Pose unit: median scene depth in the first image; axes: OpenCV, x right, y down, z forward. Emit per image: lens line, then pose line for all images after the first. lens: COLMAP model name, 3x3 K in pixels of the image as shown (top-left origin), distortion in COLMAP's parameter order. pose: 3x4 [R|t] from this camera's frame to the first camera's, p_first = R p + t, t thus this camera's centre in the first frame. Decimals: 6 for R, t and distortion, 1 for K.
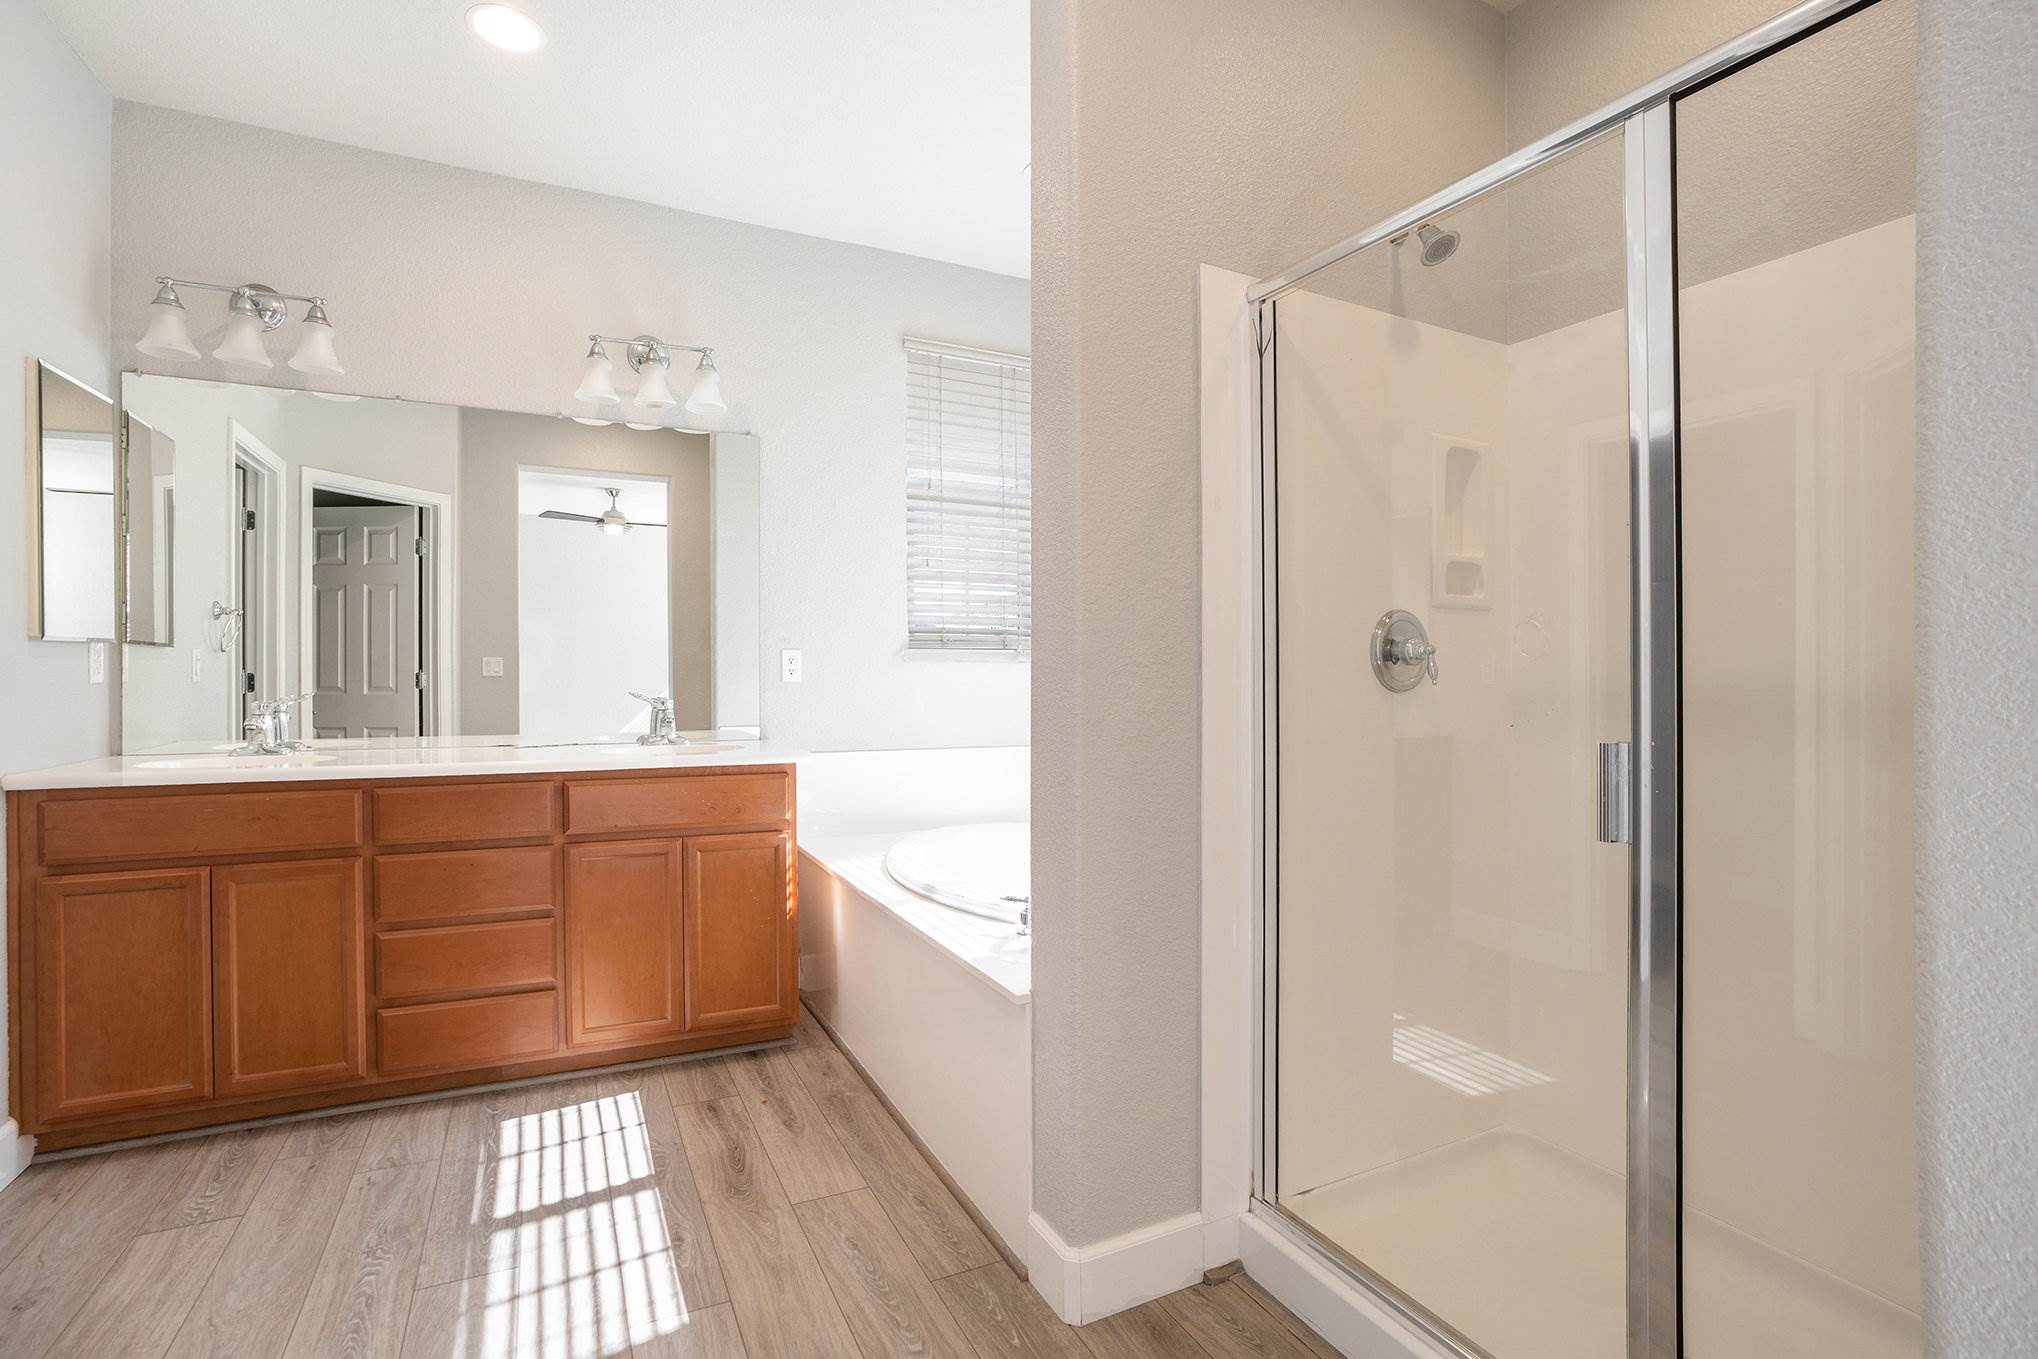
lens RADIAL K [[934.8, 0, 1023.1], [0, 934.8, 676.9], [0, 0, 1]] dist [-0.003878, -0.000386]
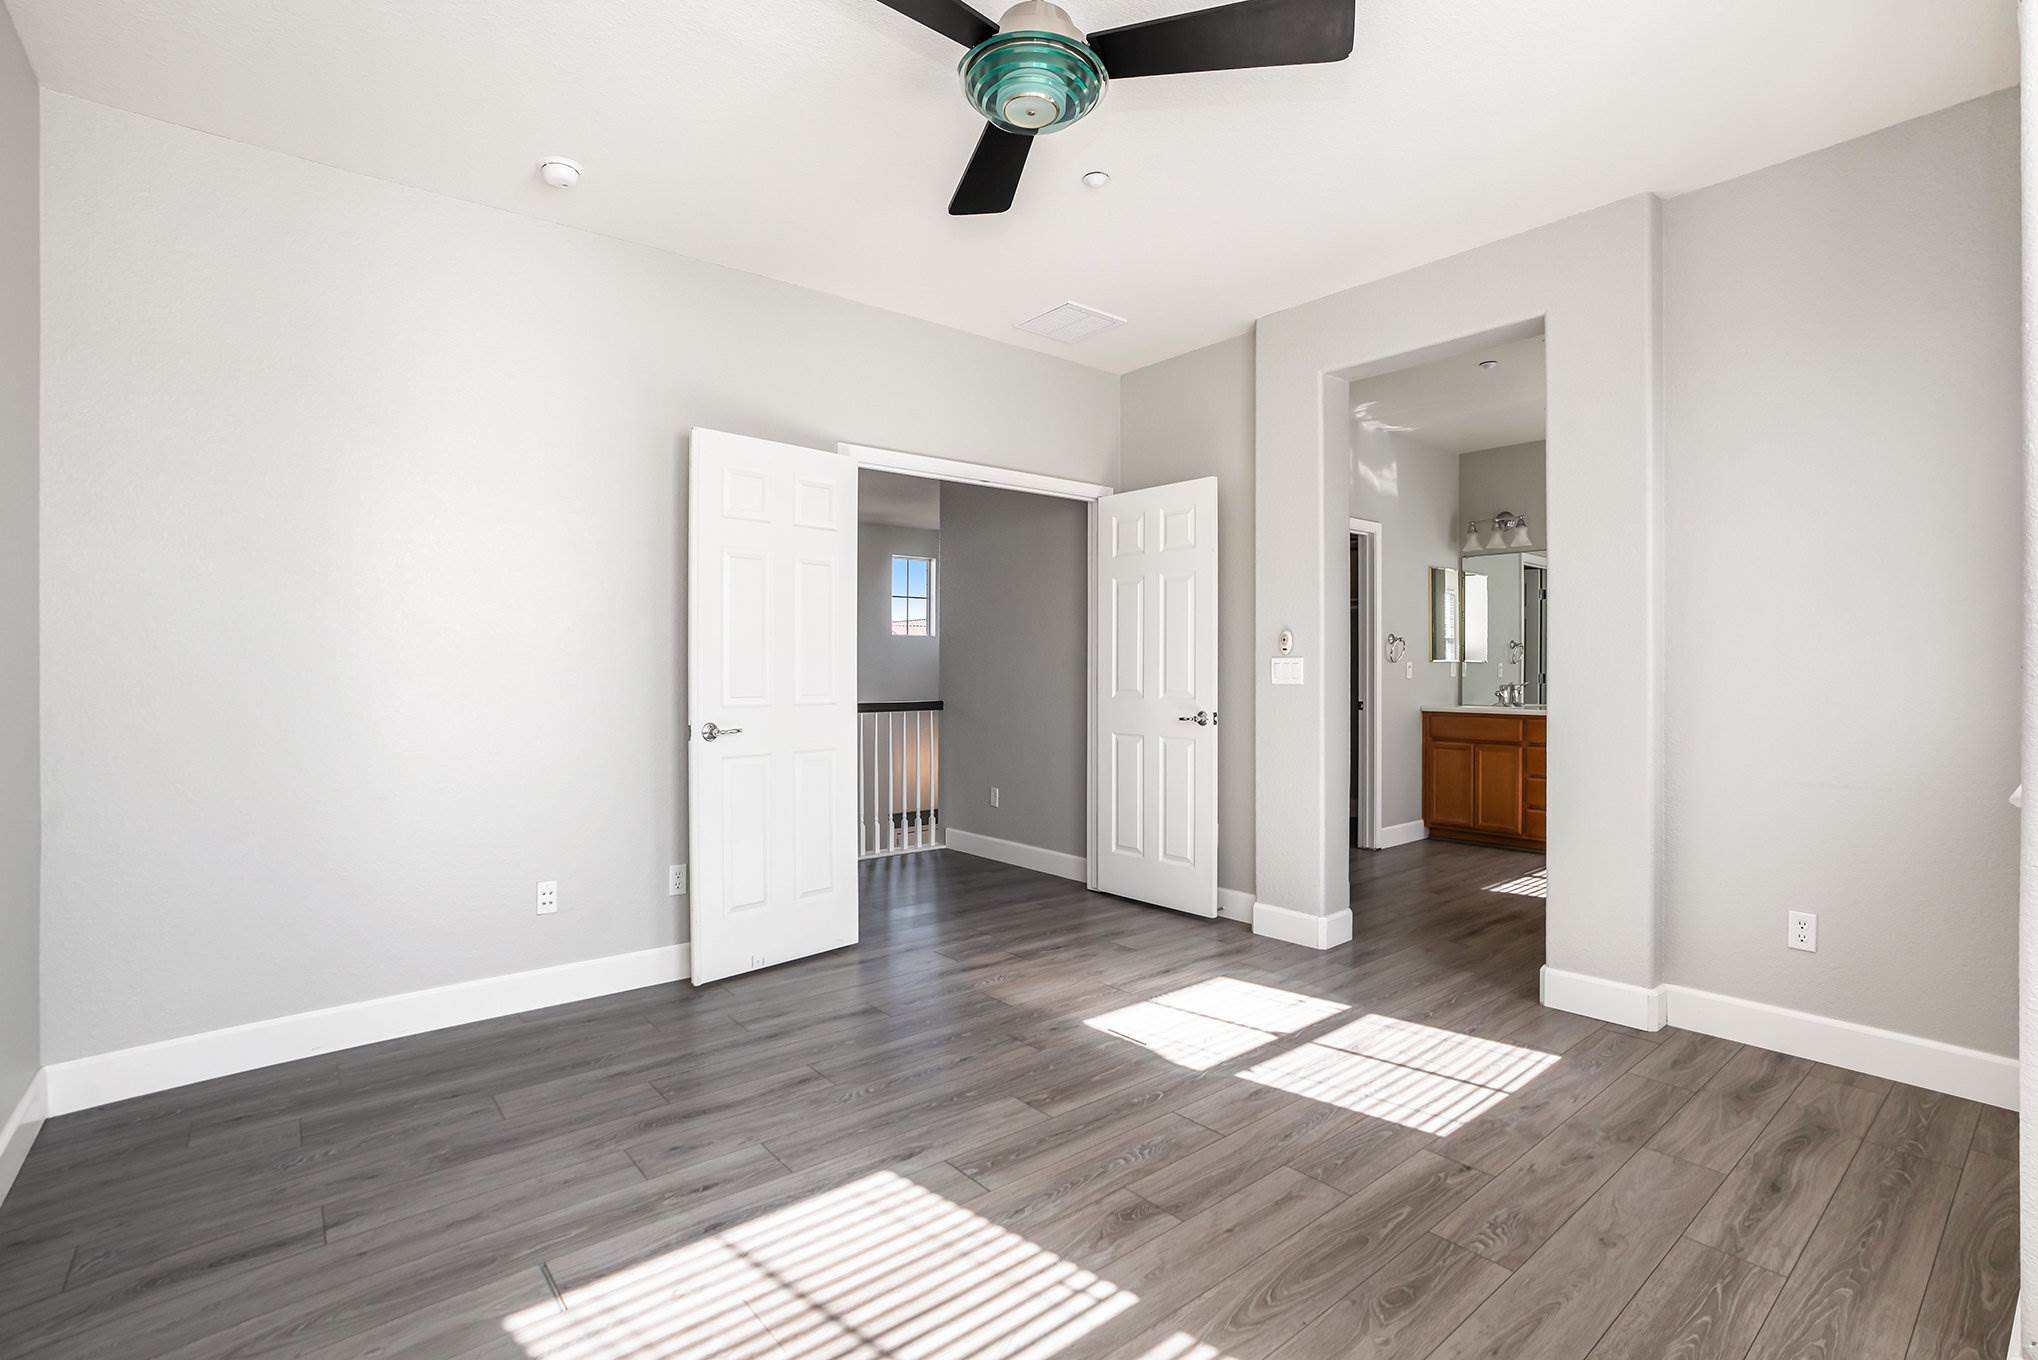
lens RADIAL K [[934.8, 0, 1020.8], [0, 934.8, 679.8], [0, 0, 1]] dist [-0.003878, -0.000386]
pose [[0.215200, 0.002431, -0.976567, 1.433840], [-0.006886, 0.999976, 0.000972, 0.023584], [0.976546, 0.006515, 0.215212, -0.838448]]
